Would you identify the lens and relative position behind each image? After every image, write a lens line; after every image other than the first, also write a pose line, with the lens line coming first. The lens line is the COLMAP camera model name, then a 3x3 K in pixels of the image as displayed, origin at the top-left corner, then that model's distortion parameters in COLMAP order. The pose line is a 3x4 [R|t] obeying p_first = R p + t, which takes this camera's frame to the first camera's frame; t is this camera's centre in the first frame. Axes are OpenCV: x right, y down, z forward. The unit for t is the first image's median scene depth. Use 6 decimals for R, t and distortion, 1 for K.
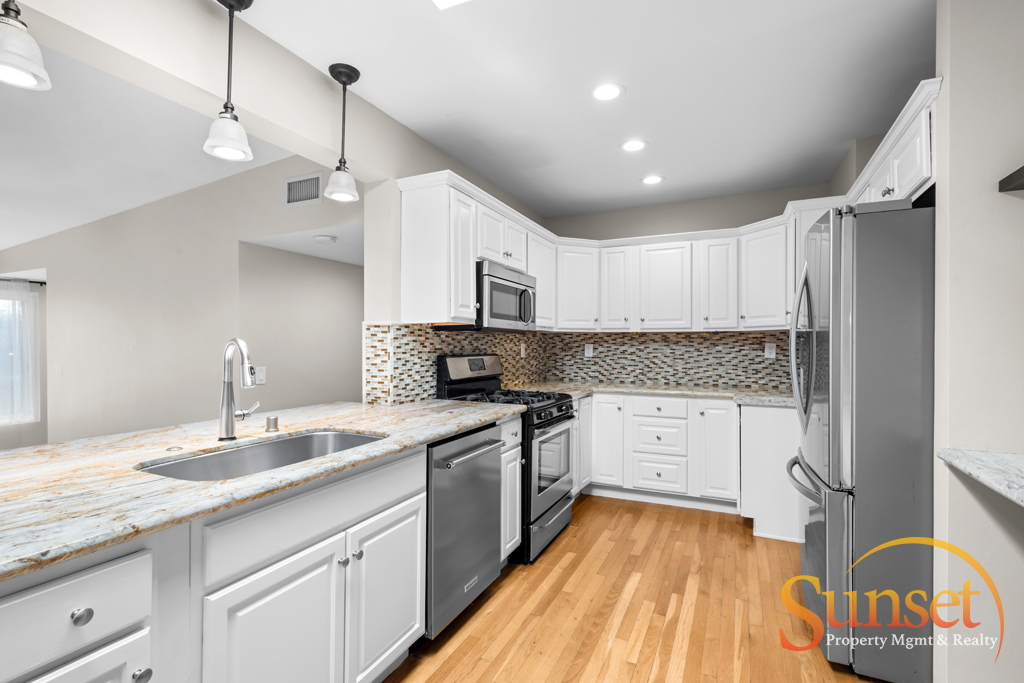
lens RADIAL K [[469.0, 0, 509.5], [0, 469.0, 343.1], [0, 0, 1]] dist [0.009705, -0.001235]
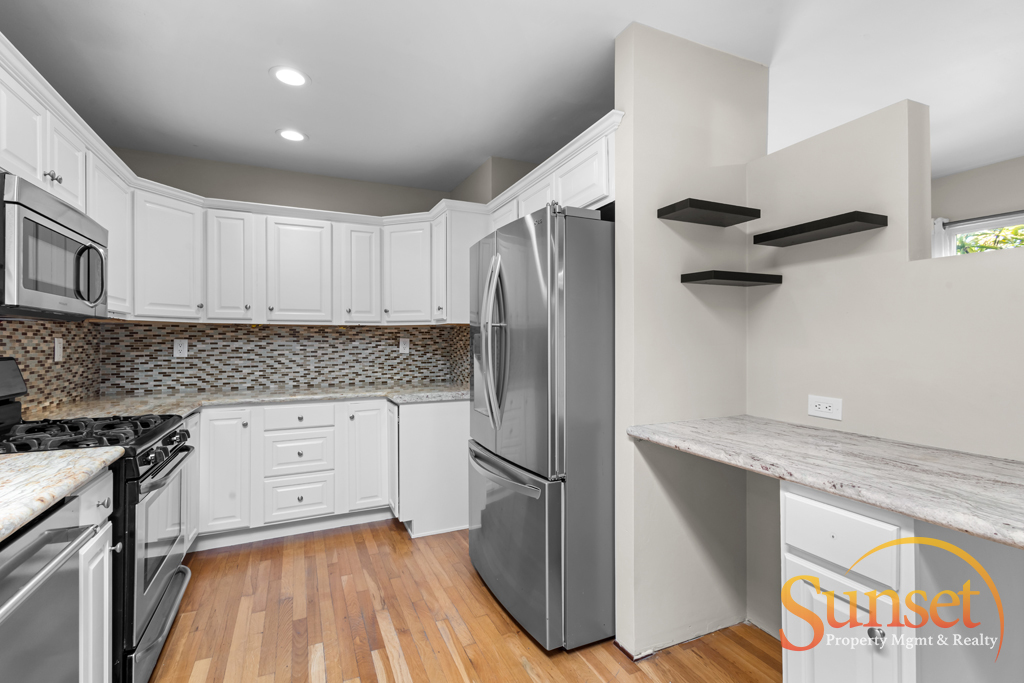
lens RADIAL K [[469.0, 0, 517.7], [0, 469.0, 338.9], [0, 0, 1]] dist [0.009705, -0.001235]
pose [[0.646311, 0.000294, 0.763074, -0.062725], [0.000133, 1.000000, -0.000499, 0.002052], [-0.763074, 0.000424, 0.646311, 0.182290]]
